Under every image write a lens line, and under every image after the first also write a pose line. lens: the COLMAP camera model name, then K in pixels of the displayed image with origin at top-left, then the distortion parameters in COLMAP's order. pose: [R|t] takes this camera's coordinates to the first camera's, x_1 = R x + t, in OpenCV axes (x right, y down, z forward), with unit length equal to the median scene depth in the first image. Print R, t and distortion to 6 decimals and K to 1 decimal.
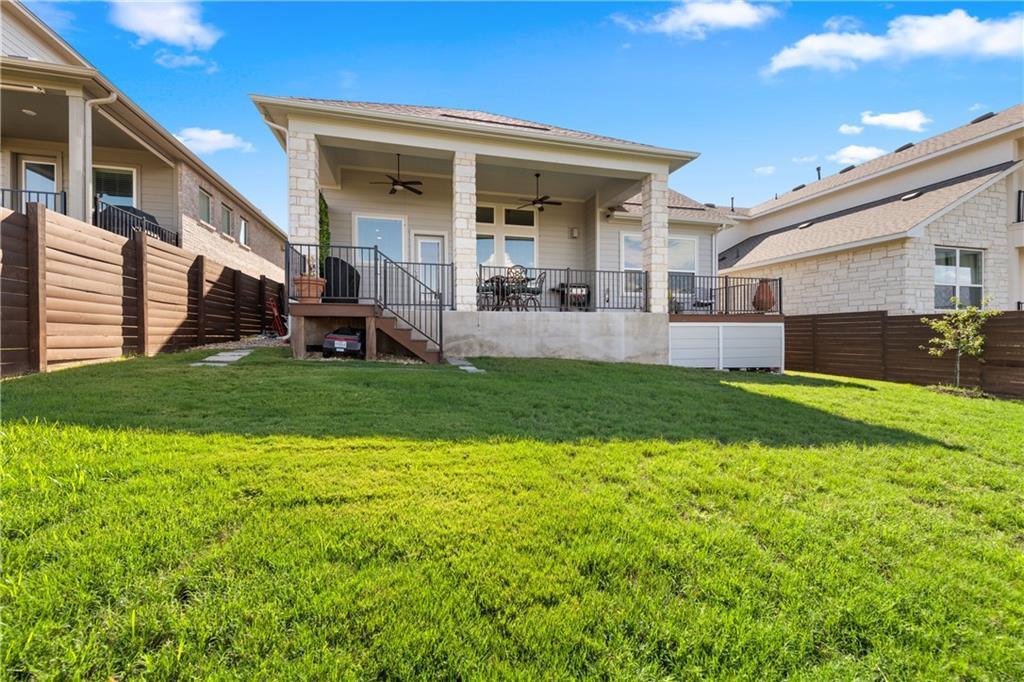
lens RADIAL K [[409.8, 0, 515.2], [0, 409.8, 331.5], [0, 0, 1]] dist [0.007253, -0.000242]
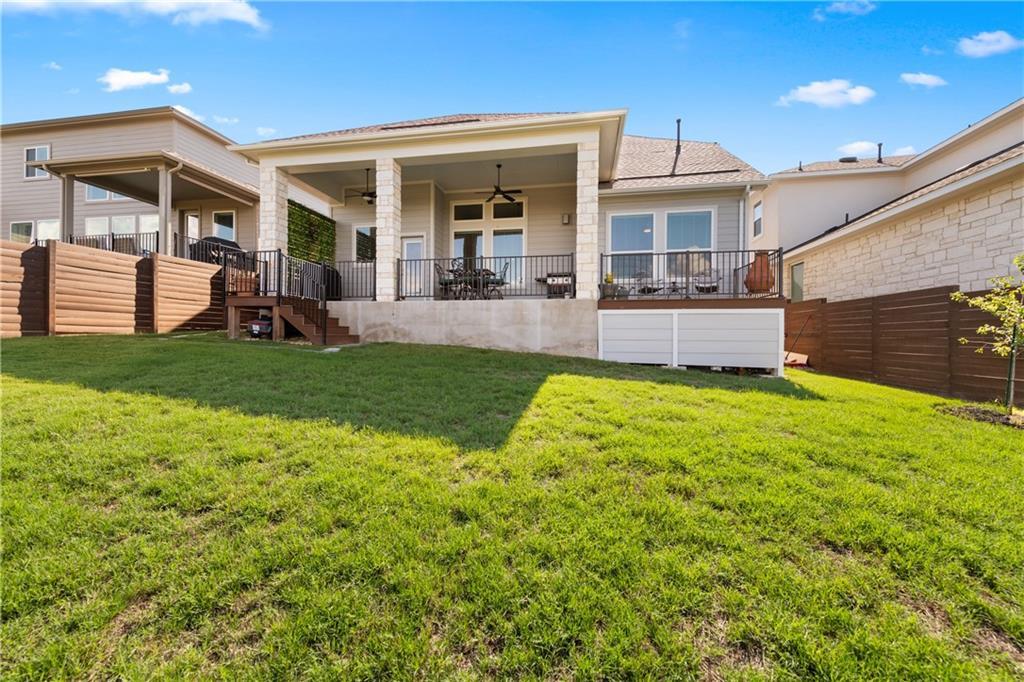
lens RADIAL K [[409.8, 0, 515.2], [0, 409.8, 331.5], [0, 0, 1]] dist [0.007253, -0.000242]
pose [[0.898286, 0.004653, -0.439386, 0.612686], [-0.007035, 0.999968, -0.003794, 0.029729], [0.439355, 0.006499, 0.898290, 0.140929]]
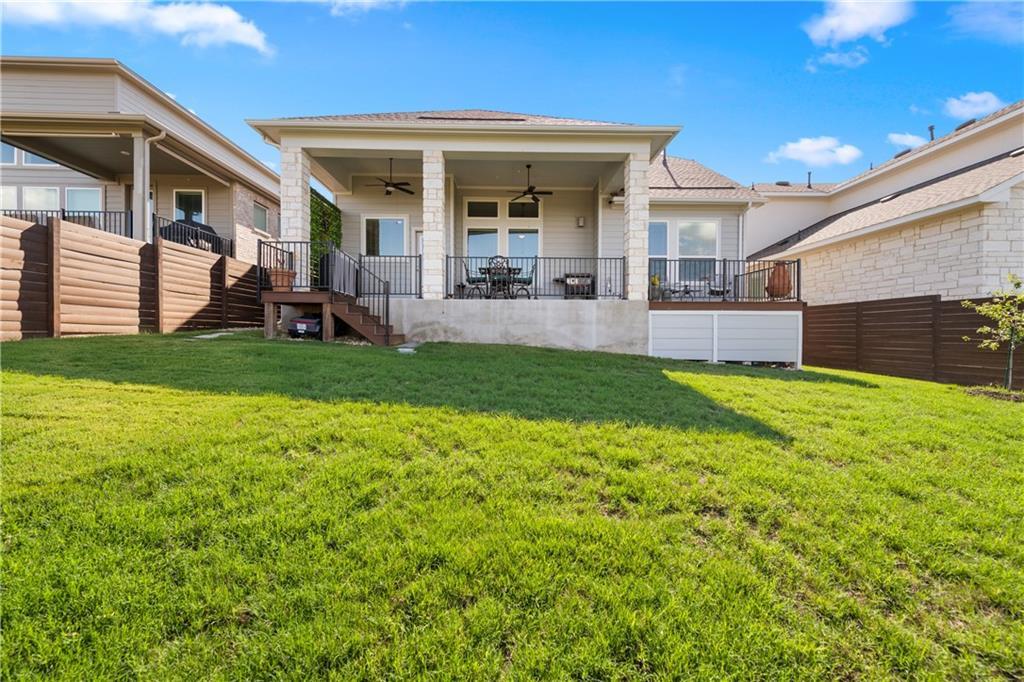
lens RADIAL K [[409.8, 0, 515.2], [0, 409.8, 331.5], [0, 0, 1]] dist [0.007253, -0.000242]
pose [[0.970534, 0.006987, -0.240864, 0.310054], [-0.006514, 0.999975, 0.002760, 0.026566], [0.240877, -0.001109, 0.970555, 0.013260]]
